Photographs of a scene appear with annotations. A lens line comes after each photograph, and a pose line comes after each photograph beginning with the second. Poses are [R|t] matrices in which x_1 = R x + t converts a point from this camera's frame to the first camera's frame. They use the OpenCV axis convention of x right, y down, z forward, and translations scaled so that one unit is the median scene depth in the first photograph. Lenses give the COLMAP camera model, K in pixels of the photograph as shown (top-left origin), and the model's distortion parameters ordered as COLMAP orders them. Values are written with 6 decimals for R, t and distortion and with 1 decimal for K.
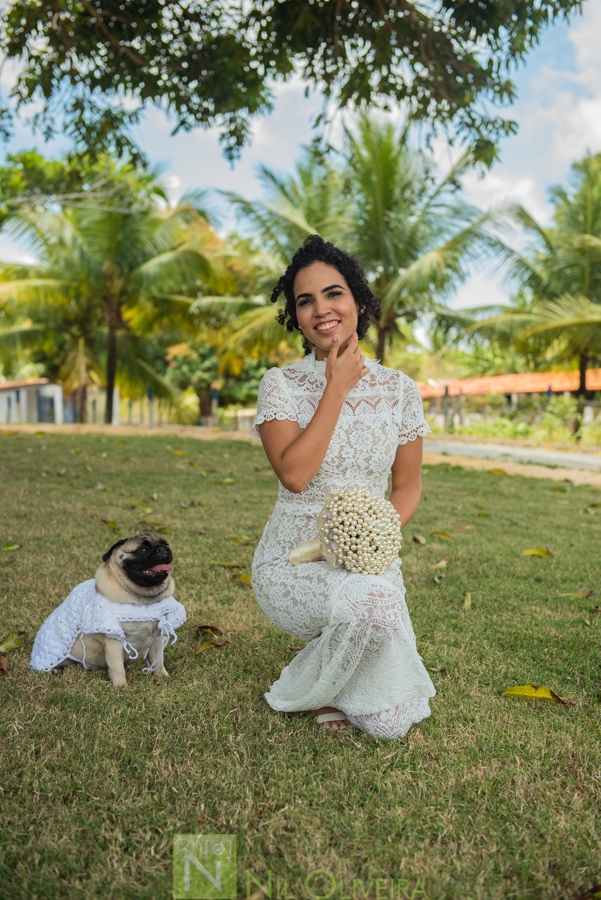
lens RADIAL K [[1194.8, 0, 300.5], [0, 1194.8, 450.0], [0, 0, 1]] dist [0.034747, 0.016120]
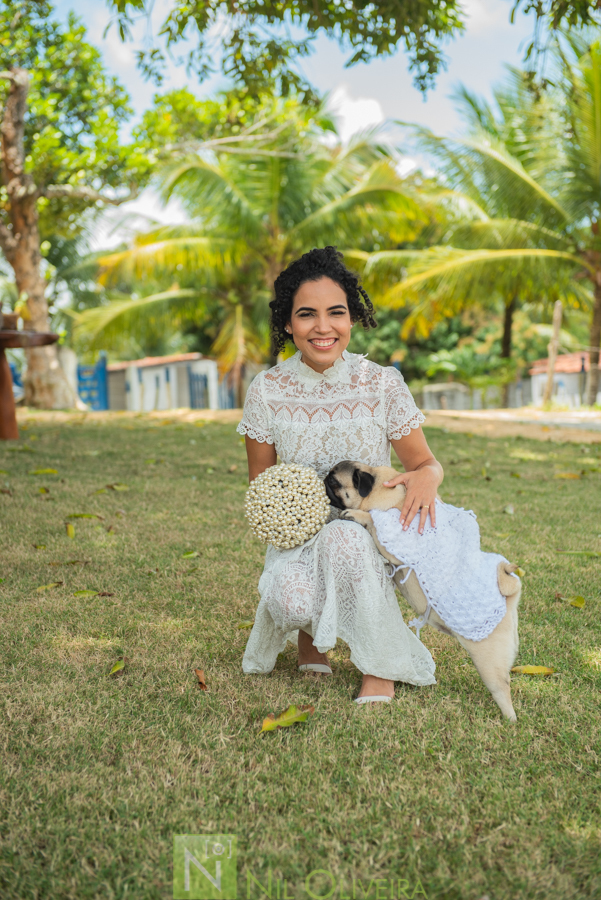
lens RADIAL K [[1482.7, 0, 300.5], [0, 1482.7, 450.0], [0, 0, 1]] dist [0.016657, 0.136952]
pose [[0.991183, -0.010611, -0.132074, -0.007082], [0.012478, 0.999833, 0.013317, -0.013201], [0.131911, -0.014848, 0.991150, -0.116727]]
